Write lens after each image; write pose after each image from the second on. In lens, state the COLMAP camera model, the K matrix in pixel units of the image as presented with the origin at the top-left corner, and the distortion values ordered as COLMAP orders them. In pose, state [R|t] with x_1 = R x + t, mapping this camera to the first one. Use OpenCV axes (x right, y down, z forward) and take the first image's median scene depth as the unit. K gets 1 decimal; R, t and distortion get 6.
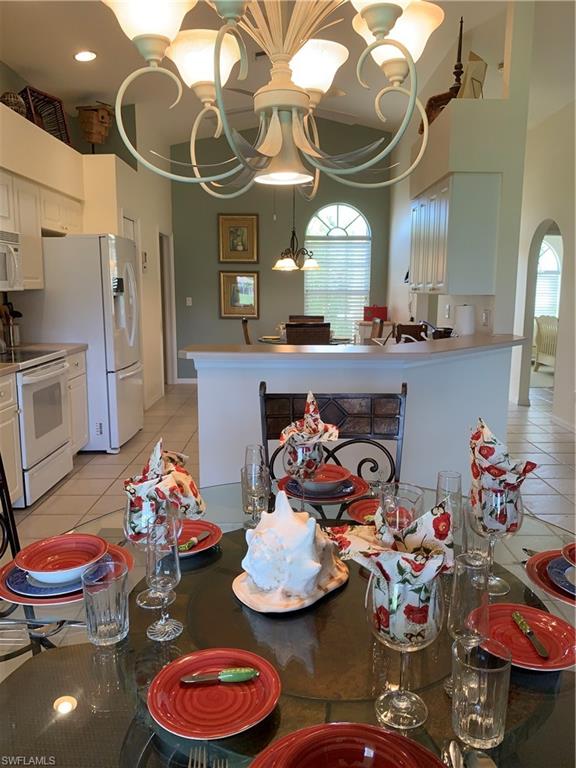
lens RADIAL K [[586.0, 0, 289.5], [0, 586.0, 384.3], [0, 0, 1]] dist [0.009070, -0.017845]
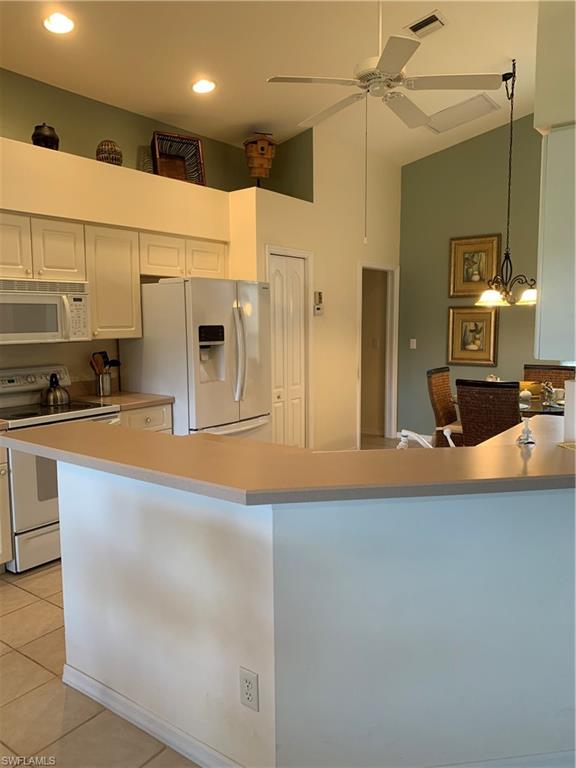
lens RADIAL K [[586.0, 0, 287.3], [0, 586.0, 387.2], [0, 0, 1]] dist [0.009070, -0.017845]
pose [[0.800517, 0.053538, -0.596914, 0.237454], [-0.082396, 0.996375, -0.021135, -0.055248], [0.593619, 0.066103, 0.802027, 0.259303]]
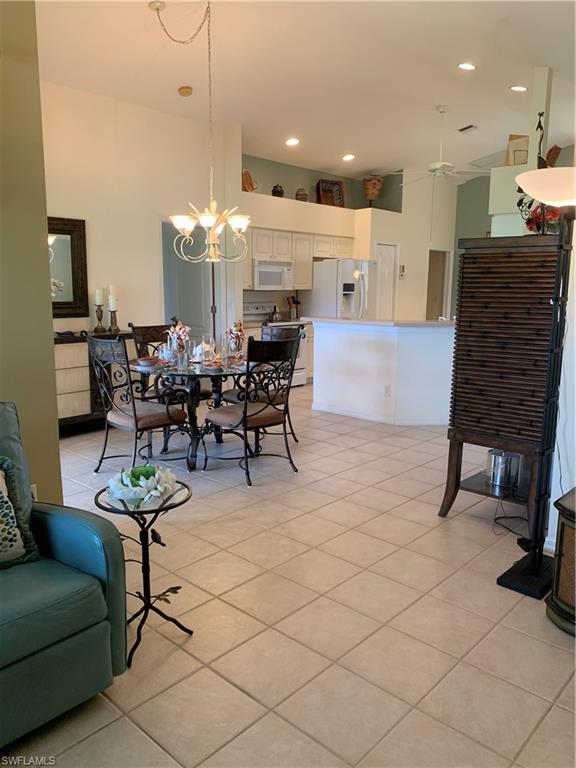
lens RADIAL K [[586.0, 0, 286.6], [0, 586.0, 386.0], [0, 0, 1]] dist [0.009070, -0.017845]
pose [[0.731091, 0.108642, -0.673575, 0.554421], [-0.108267, 0.993205, 0.042684, 0.049313], [0.673635, 0.041720, 0.737886, -0.285200]]
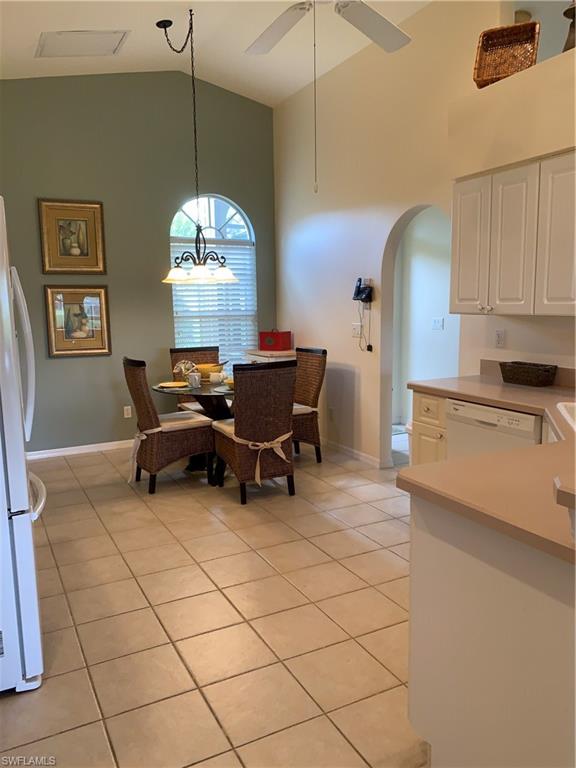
lens RADIAL K [[586.0, 0, 289.8], [0, 586.0, 383.2], [0, 0, 1]] dist [0.009070, -0.017845]
pose [[0.885088, -0.081562, 0.458222, -0.227117], [0.094584, 0.995502, -0.005500, -0.067824], [-0.455712, 0.048208, 0.888821, 0.365180]]
